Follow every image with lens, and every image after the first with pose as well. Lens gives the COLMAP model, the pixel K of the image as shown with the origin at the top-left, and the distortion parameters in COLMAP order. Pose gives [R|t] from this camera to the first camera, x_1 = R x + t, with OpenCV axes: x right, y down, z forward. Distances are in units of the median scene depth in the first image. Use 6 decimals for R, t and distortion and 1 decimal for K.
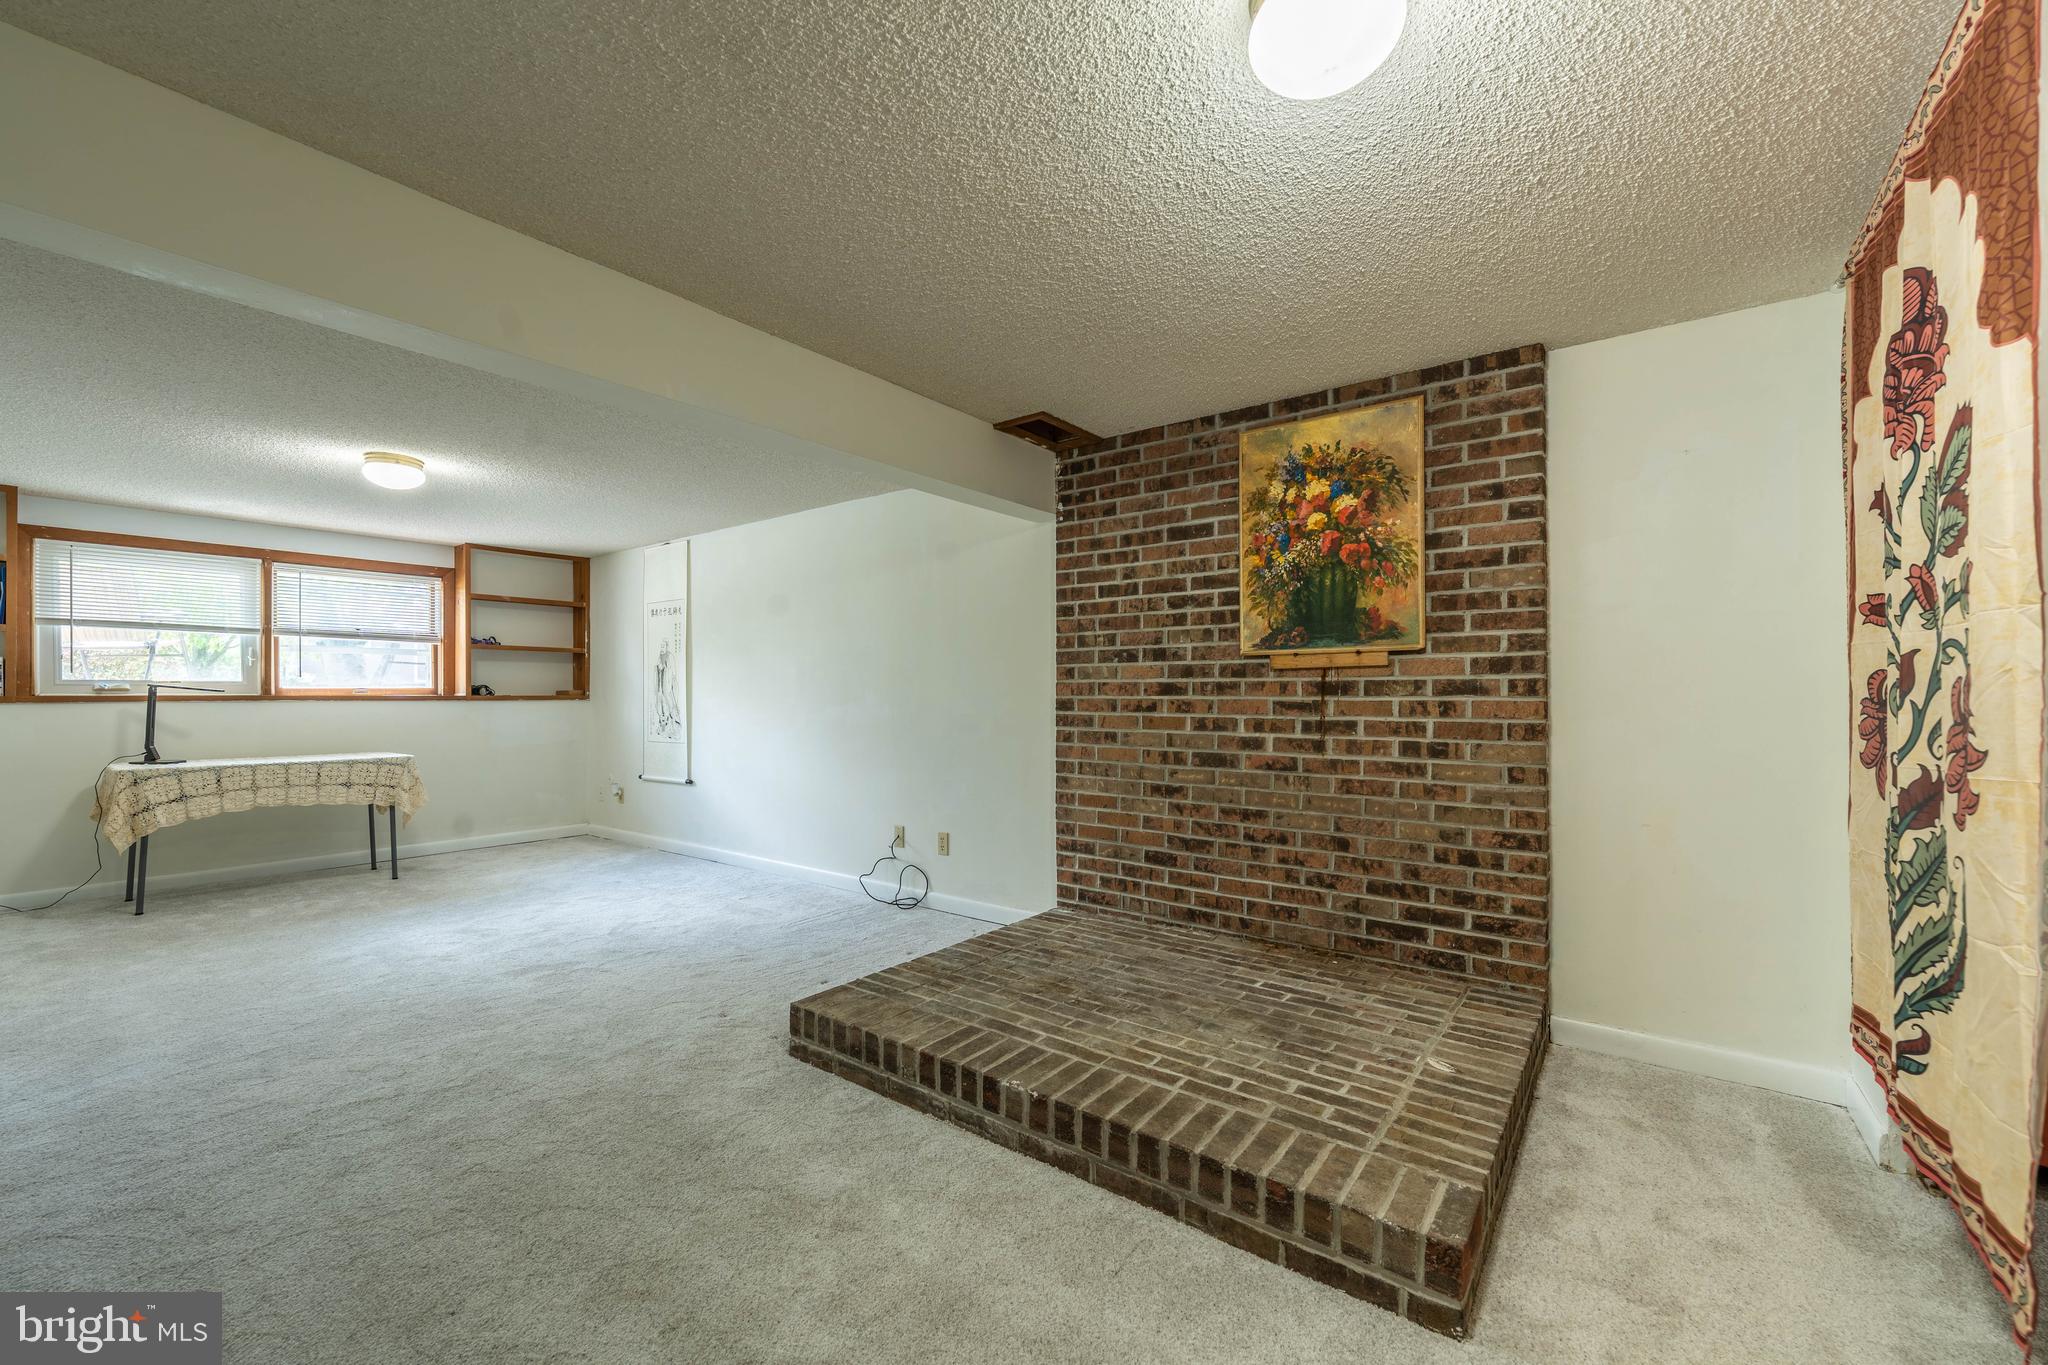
lens RADIAL K [[823.4, 0, 1021.9], [0, 823.4, 686.7], [0, 0, 1]] dist [-0.002320, -0.000710]
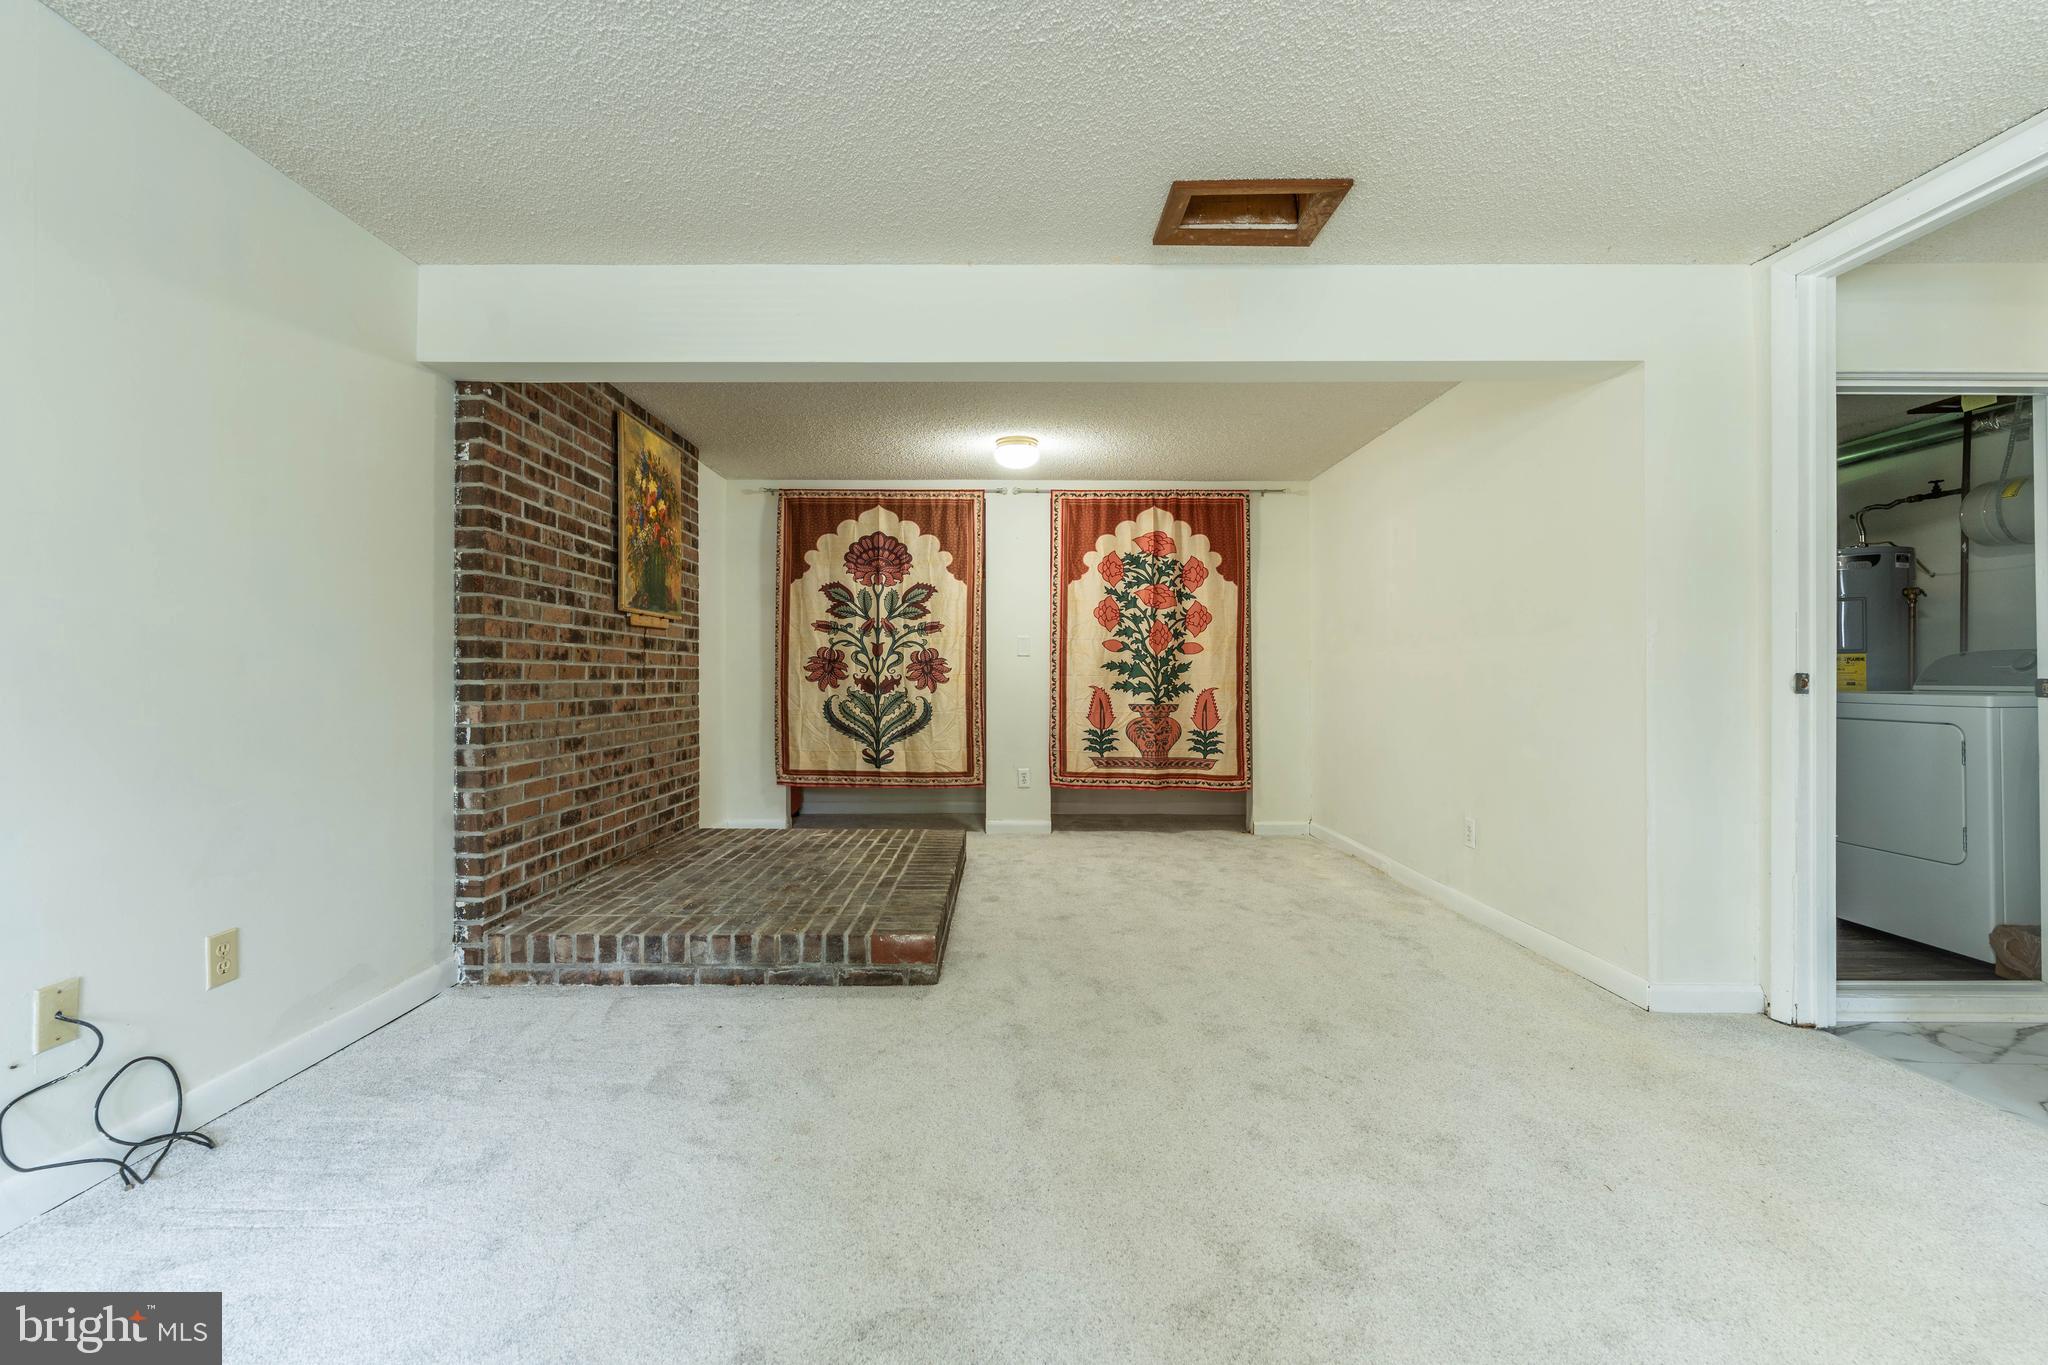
lens RADIAL K [[823.4, 0, 1021.9], [0, 823.4, 686.7], [0, 0, 1]] dist [-0.002320, -0.000710]
pose [[-0.615343, -0.001262, 0.788259, -0.845013], [0.005388, 0.999969, 0.005806, 0.055451], [-0.788241, 0.007820, -0.615317, 1.125148]]
